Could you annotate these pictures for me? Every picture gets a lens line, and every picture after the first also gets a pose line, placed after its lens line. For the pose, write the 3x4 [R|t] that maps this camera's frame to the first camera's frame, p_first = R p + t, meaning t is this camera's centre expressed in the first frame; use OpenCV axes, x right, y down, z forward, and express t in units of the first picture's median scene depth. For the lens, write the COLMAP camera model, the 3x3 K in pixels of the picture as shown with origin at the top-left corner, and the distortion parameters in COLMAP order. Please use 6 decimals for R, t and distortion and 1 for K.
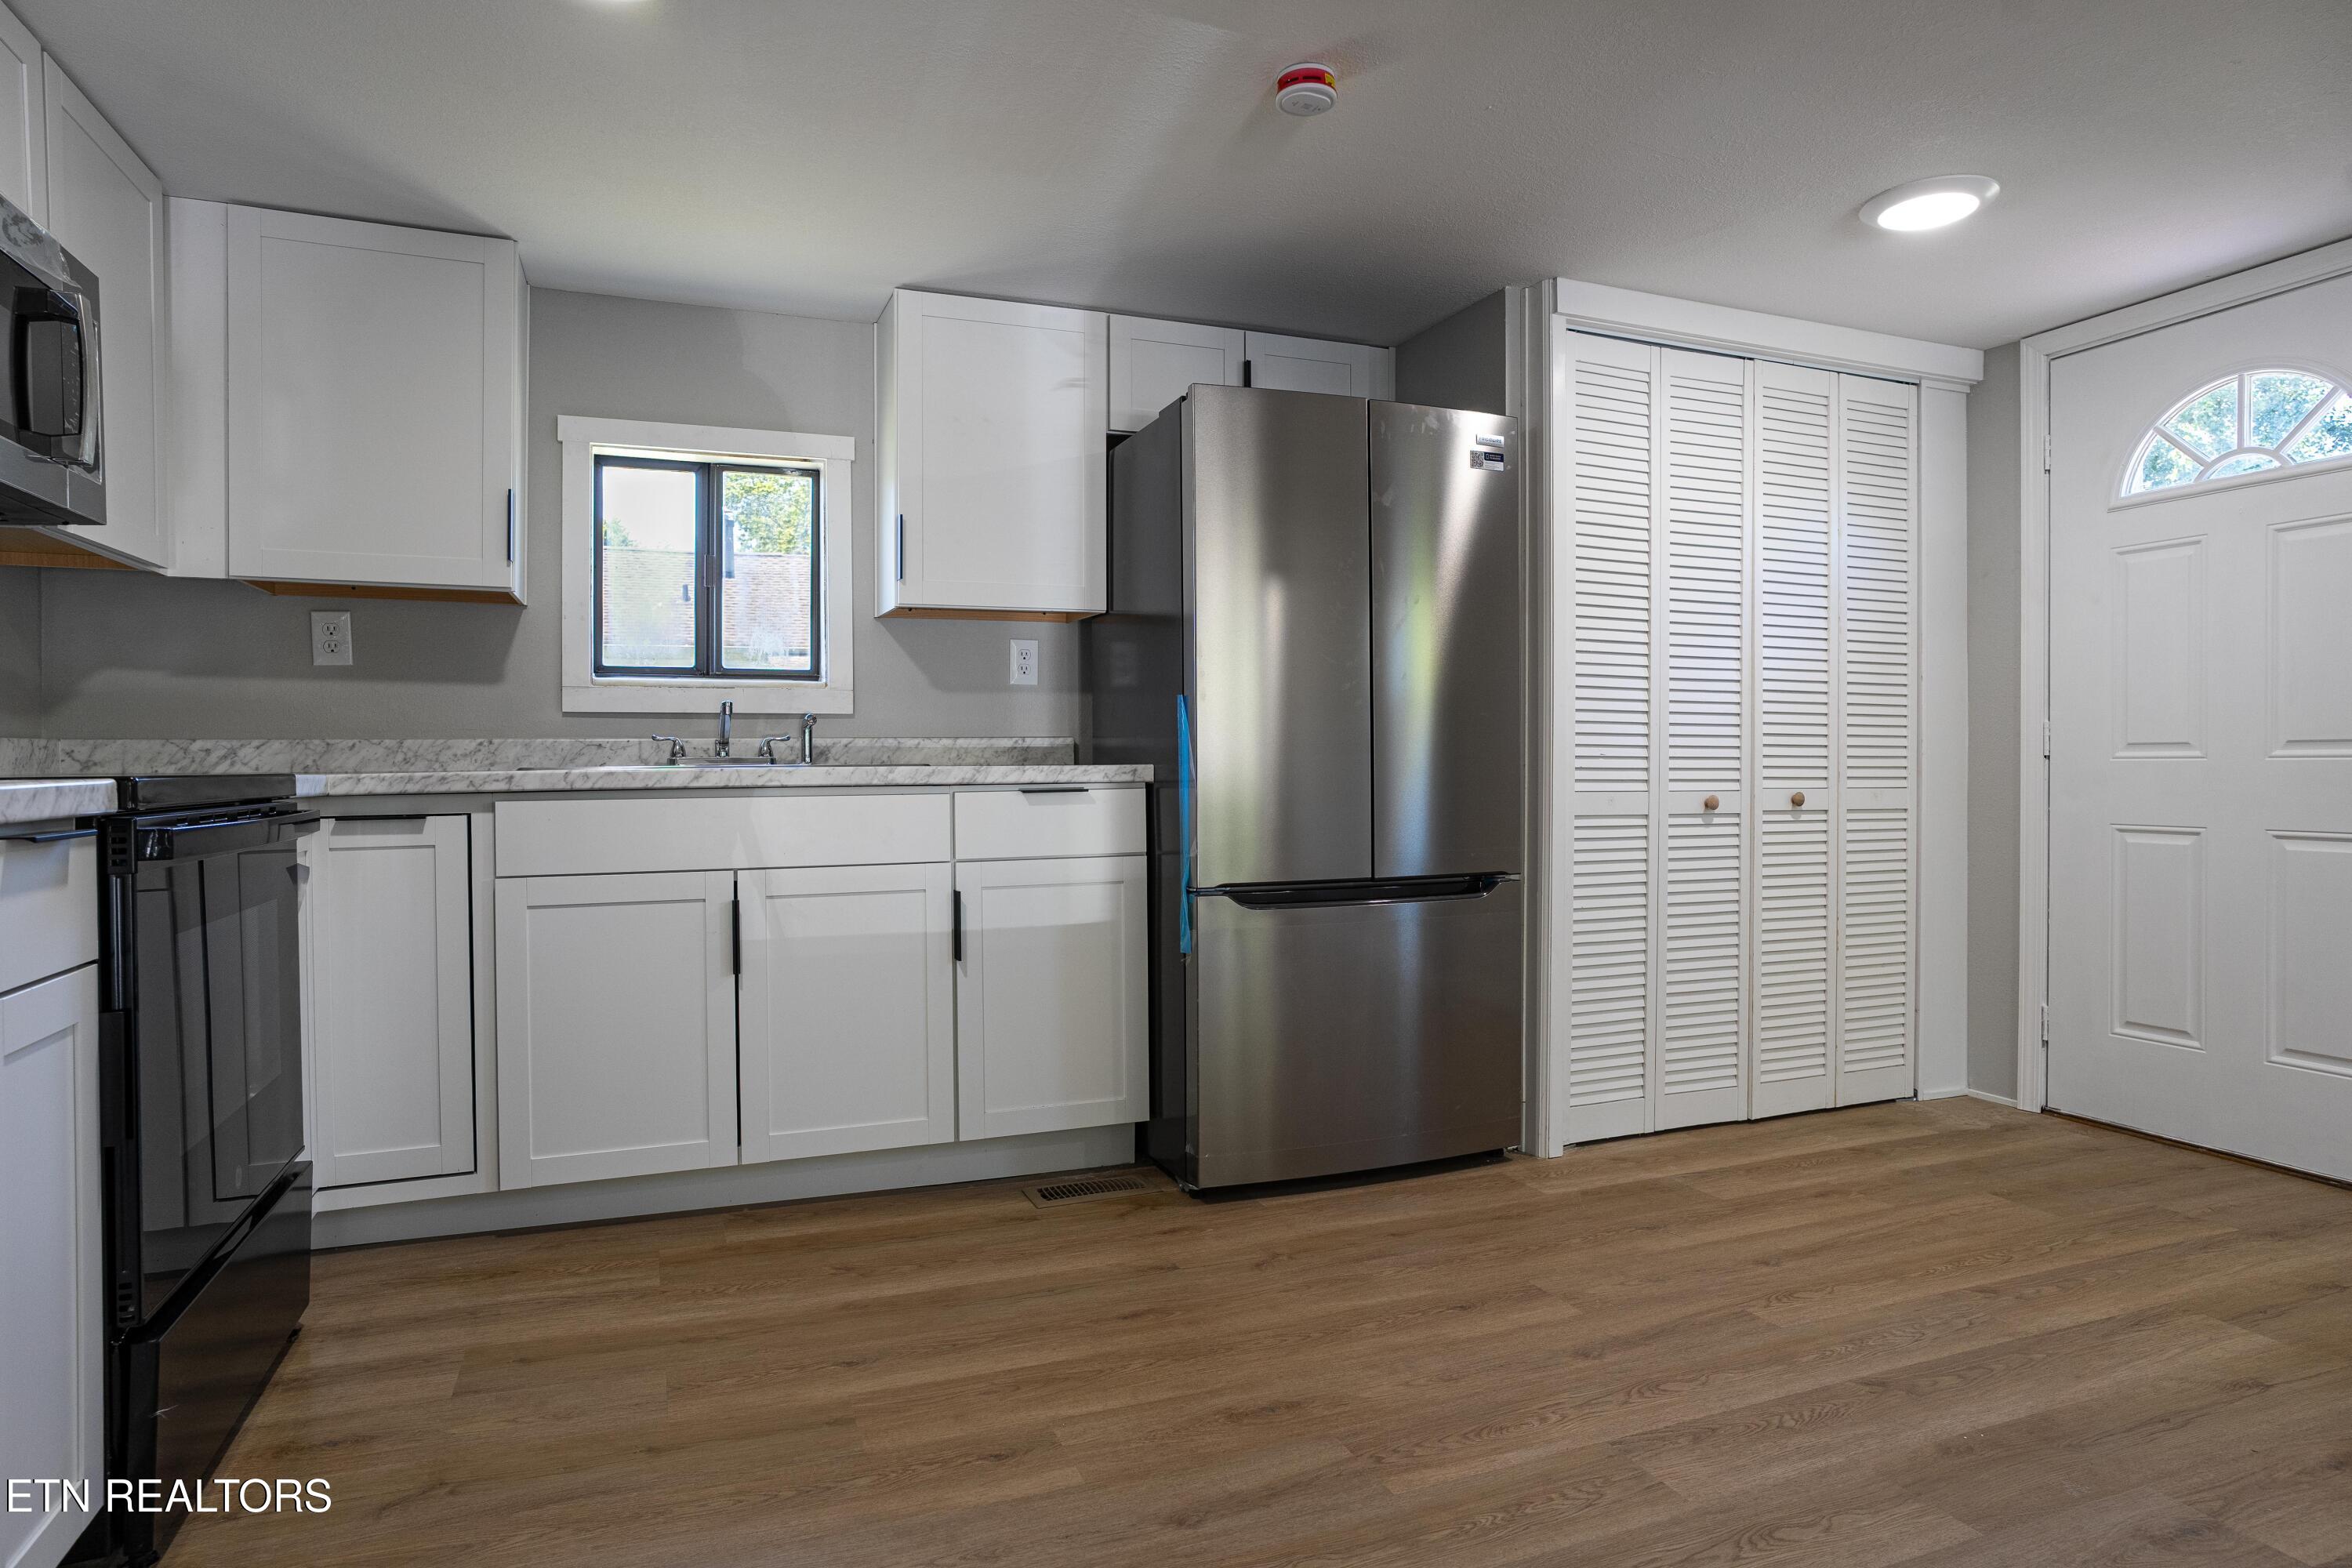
lens RADIAL K [[1334.6, 0, 1176.0], [0, 1334.6, 784.0], [0, 0, 1]] dist [-0.001421, -0.000177]
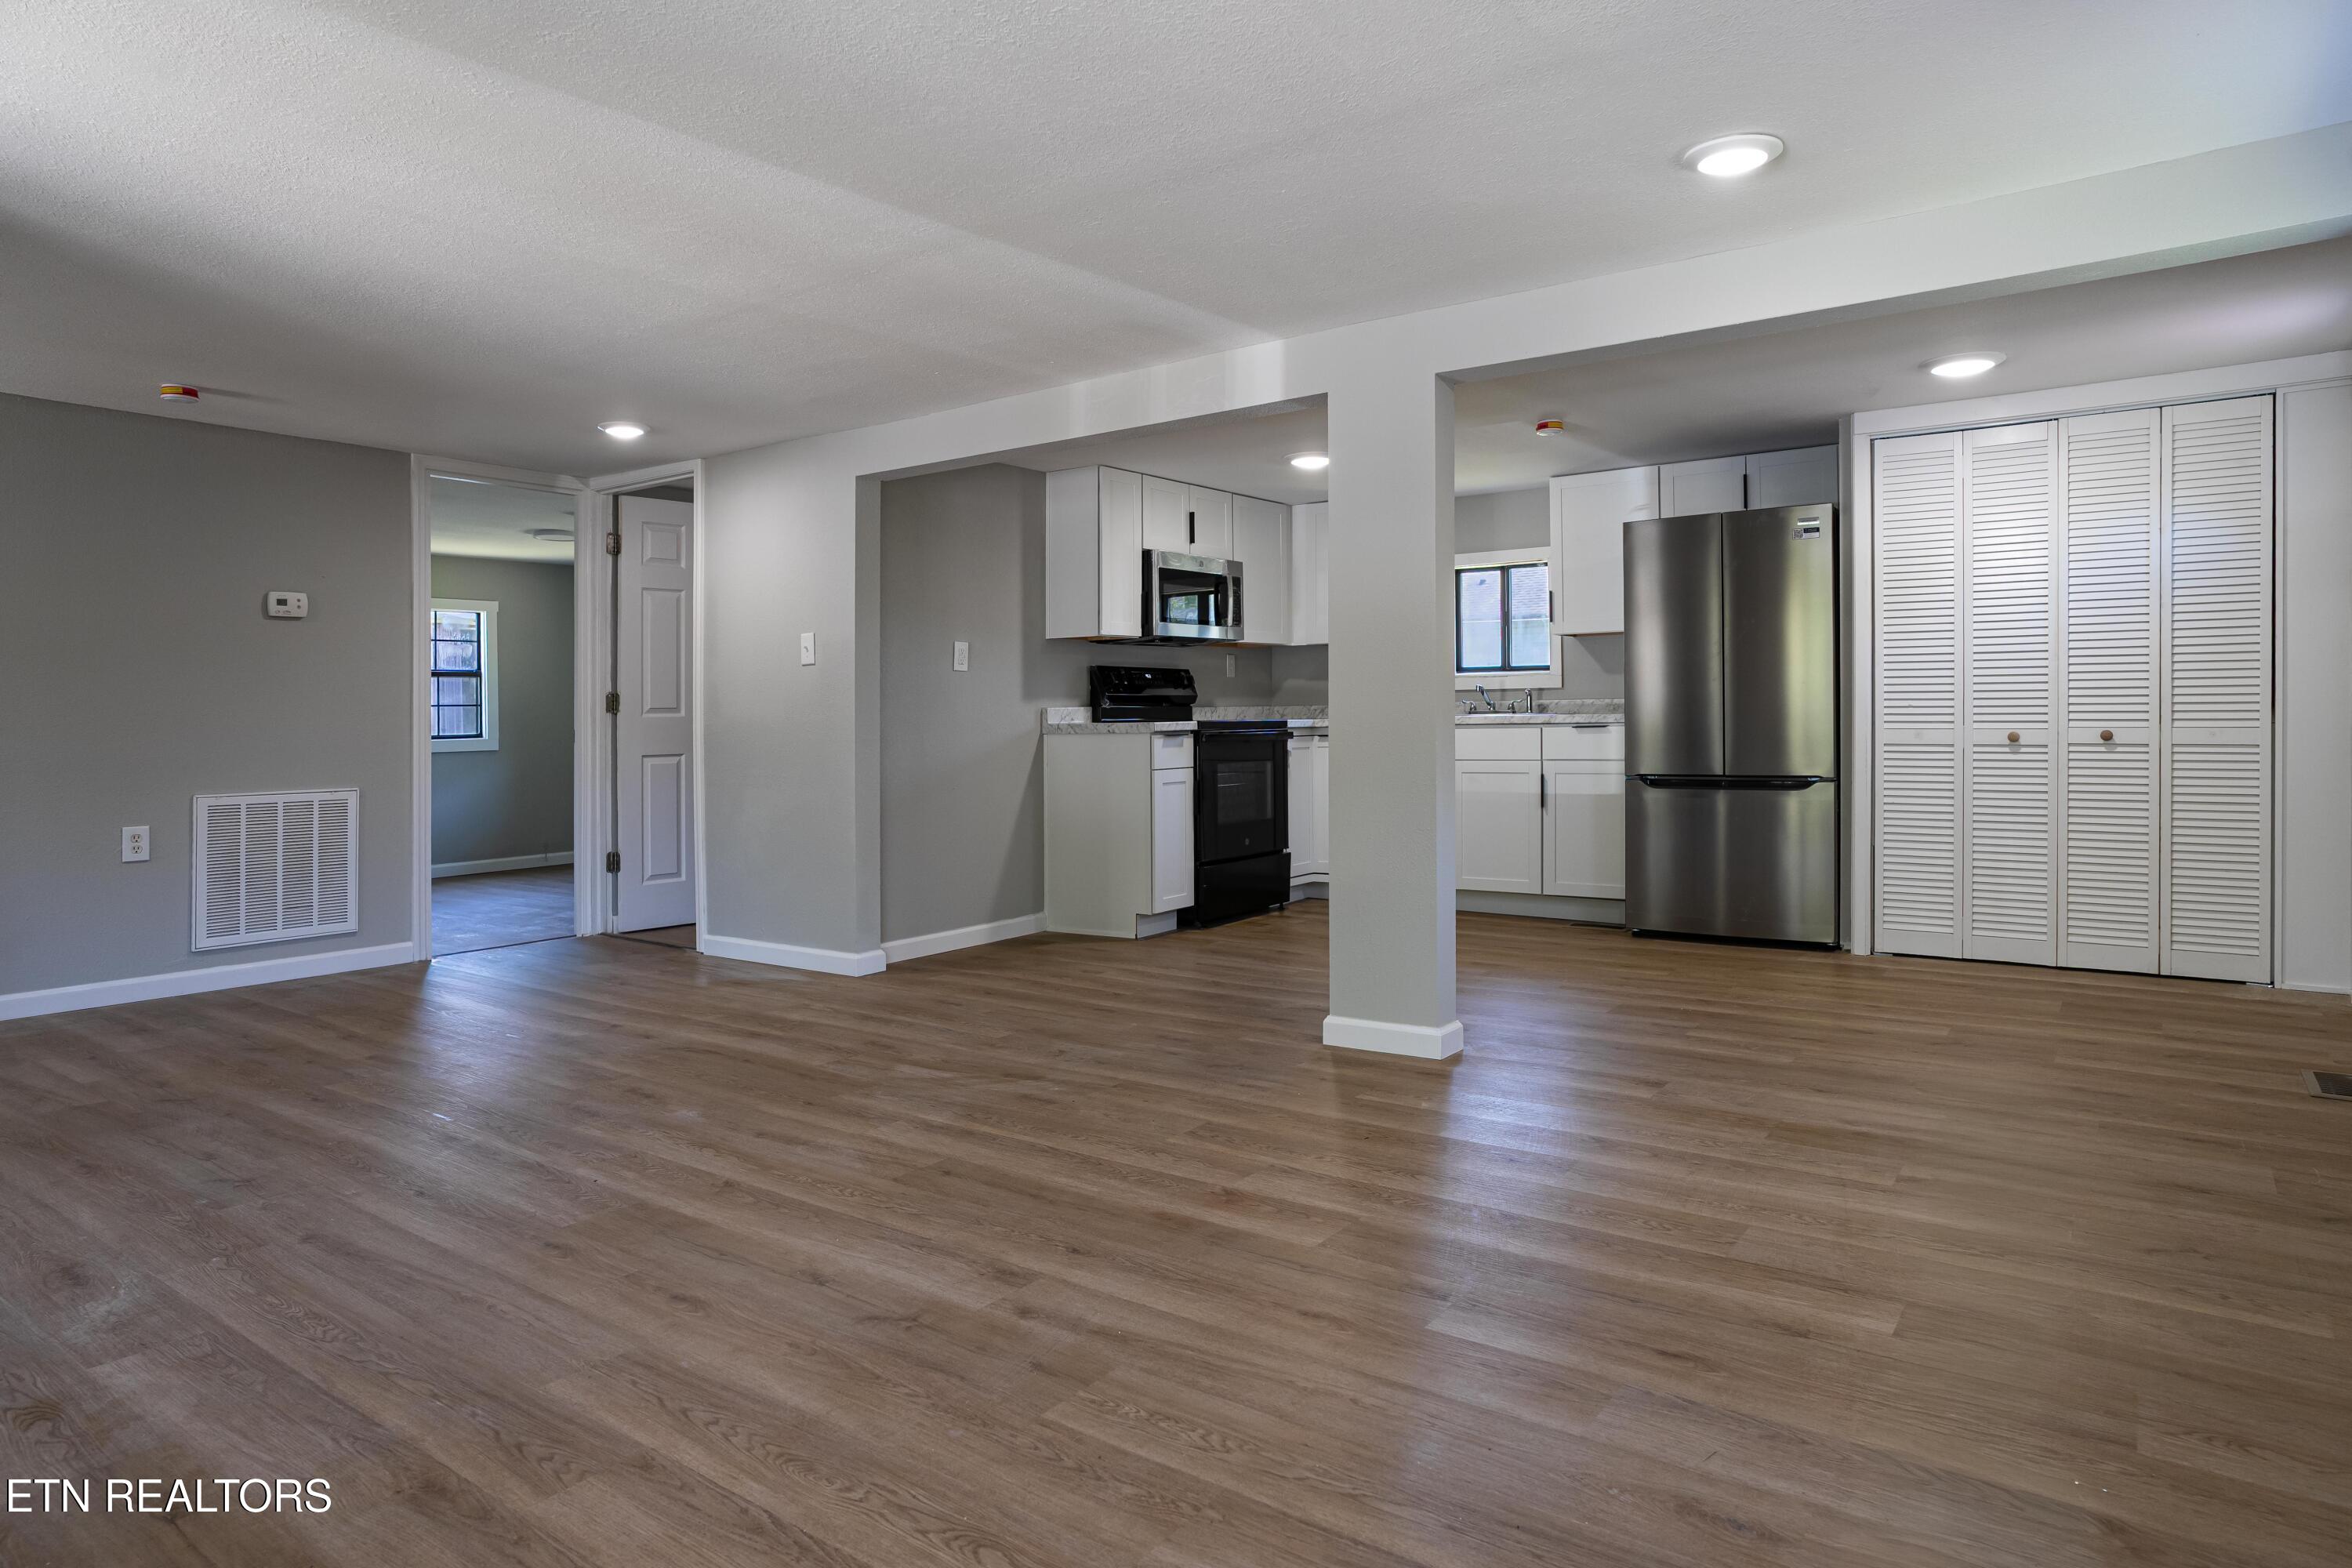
lens RADIAL K [[1355.3, 0, 1174.9], [0, 1355.3, 728.2], [0, 0, 1]] dist [-0.000887, 0.000041]
pose [[0.536858, 0.004010, -0.843663, 1.285659], [-0.002132, 0.999992, 0.003396, 0.001736], [0.843670, -0.000024, 0.536862, -0.611078]]
